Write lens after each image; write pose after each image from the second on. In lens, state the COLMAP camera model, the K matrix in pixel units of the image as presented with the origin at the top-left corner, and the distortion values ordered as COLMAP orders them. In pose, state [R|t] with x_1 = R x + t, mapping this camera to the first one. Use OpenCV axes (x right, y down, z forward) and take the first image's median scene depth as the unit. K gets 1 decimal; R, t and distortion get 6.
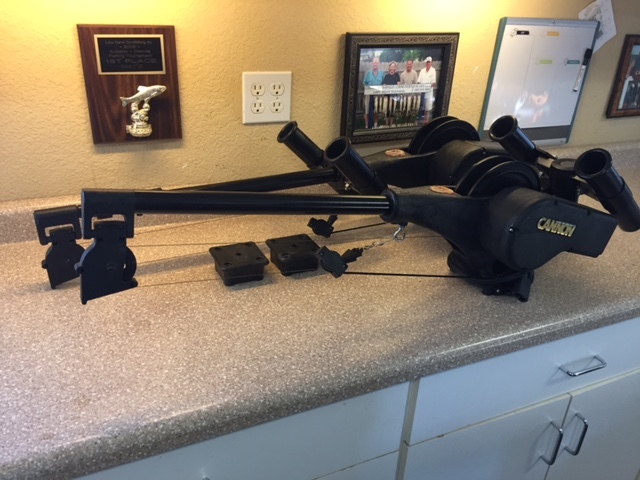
lens RADIAL K [[543.4, 0, 326.7], [0, 543.4, 239.3], [0, 0, 1]] dist [0.085982, -0.124744]
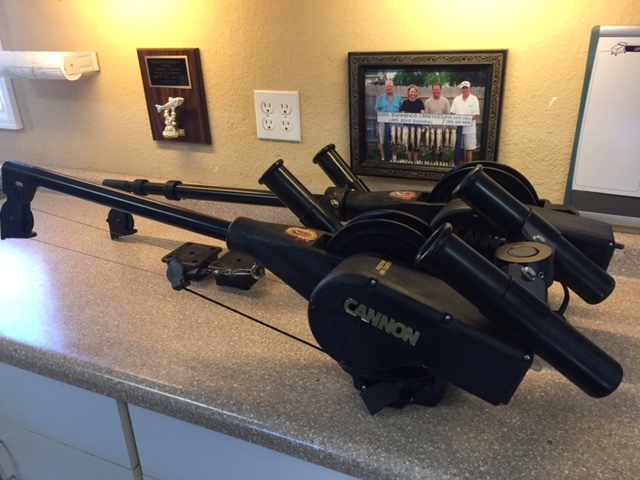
lens RADIAL K [[543.4, 0, 324.5], [0, 543.4, 236.4], [0, 0, 1]] dist [0.085982, -0.124744]
pose [[0.649710, 0.228902, -0.724901, 0.678340], [-0.261850, 0.962619, 0.069277, -0.124083], [0.713661, 0.144806, 0.685361, 0.361741]]
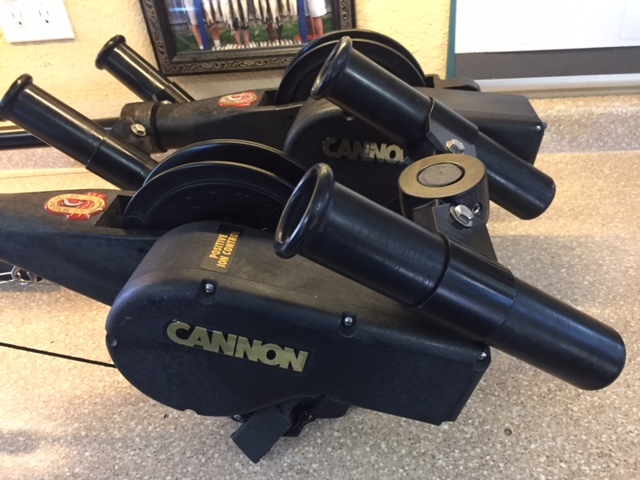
lens RADIAL K [[543.4, 0, 320.7], [0, 543.4, 238.3], [0, 0, 1]] dist [0.085982, -0.124744]
pose [[0.840296, 0.200233, -0.503794, 0.541612], [-0.096739, 0.969758, 0.224077, -0.151233], [0.533426, -0.139555, 0.834255, 0.538630]]
